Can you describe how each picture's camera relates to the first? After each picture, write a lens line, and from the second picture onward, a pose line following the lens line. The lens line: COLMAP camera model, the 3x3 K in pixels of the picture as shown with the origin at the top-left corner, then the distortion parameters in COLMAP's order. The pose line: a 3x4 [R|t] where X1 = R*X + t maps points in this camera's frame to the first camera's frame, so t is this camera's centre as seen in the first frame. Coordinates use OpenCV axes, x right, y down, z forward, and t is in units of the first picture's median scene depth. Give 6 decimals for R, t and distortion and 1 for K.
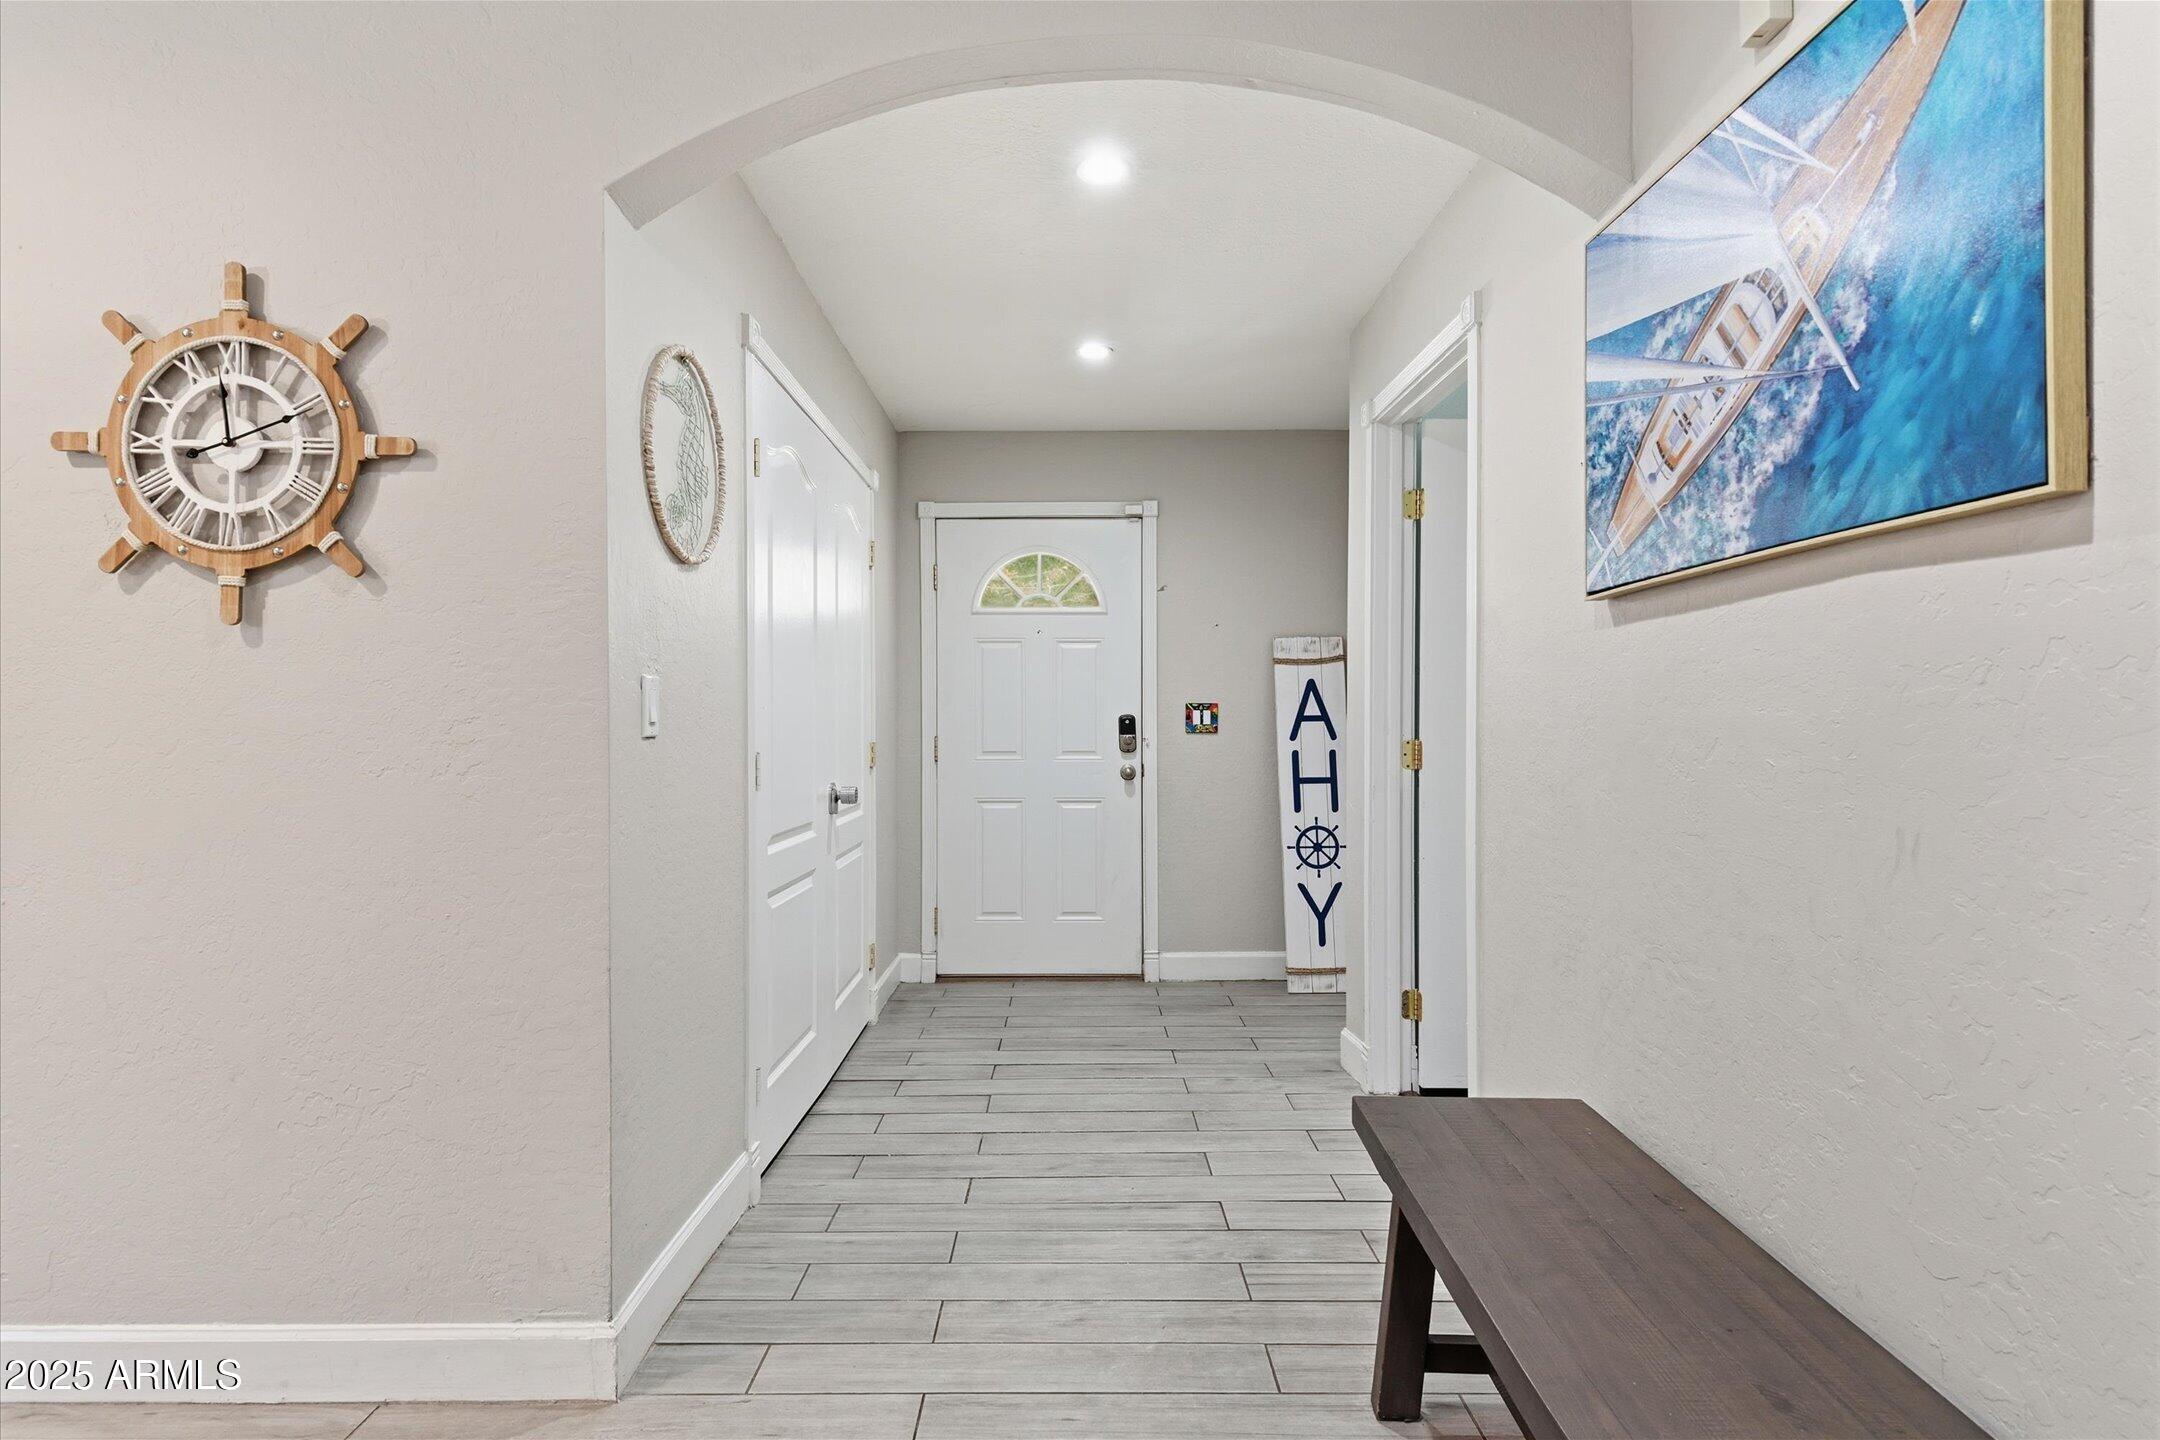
lens RADIAL K [[1132.8, 0, 1072.6], [0, 1132.8, 722.1], [0, 0, 1]] dist [0.013601, -0.000843]
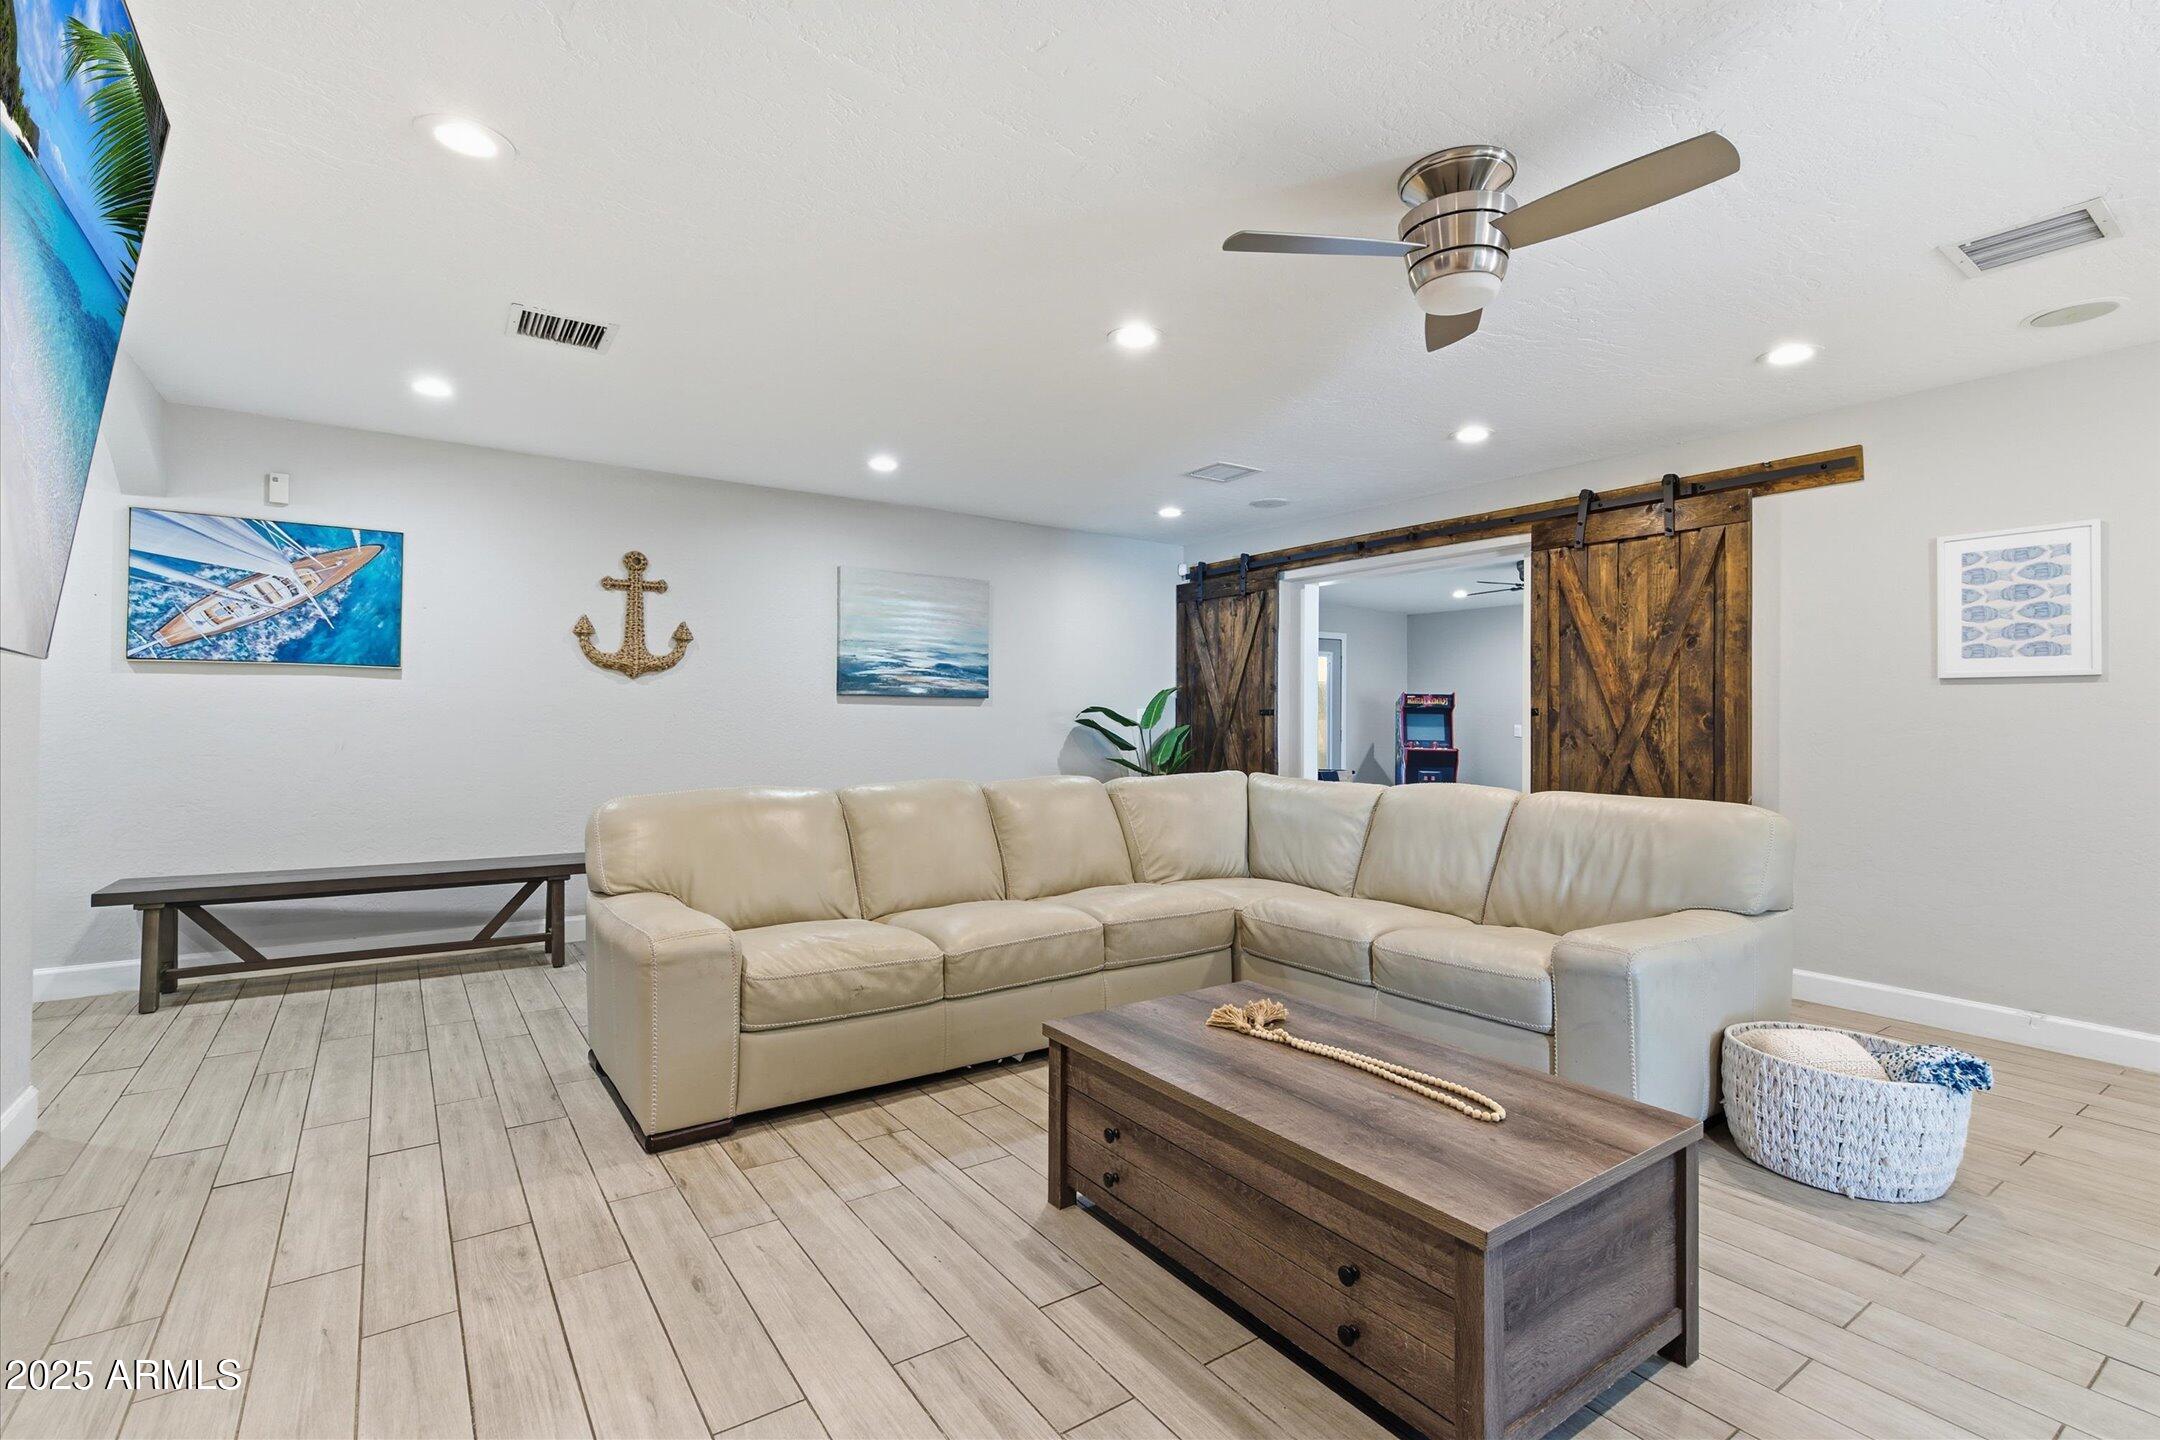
lens RADIAL K [[984.2, 0, 1073.5], [0, 984.2, 714.3], [0, 0, 1]] dist [0.006141, -0.002344]
pose [[-0.574375, 0.002296, 0.818589, -2.423180], [-0.007631, 0.999938, -0.008159, 0.002698], [-0.818557, -0.010933, -0.574321, 0.612716]]
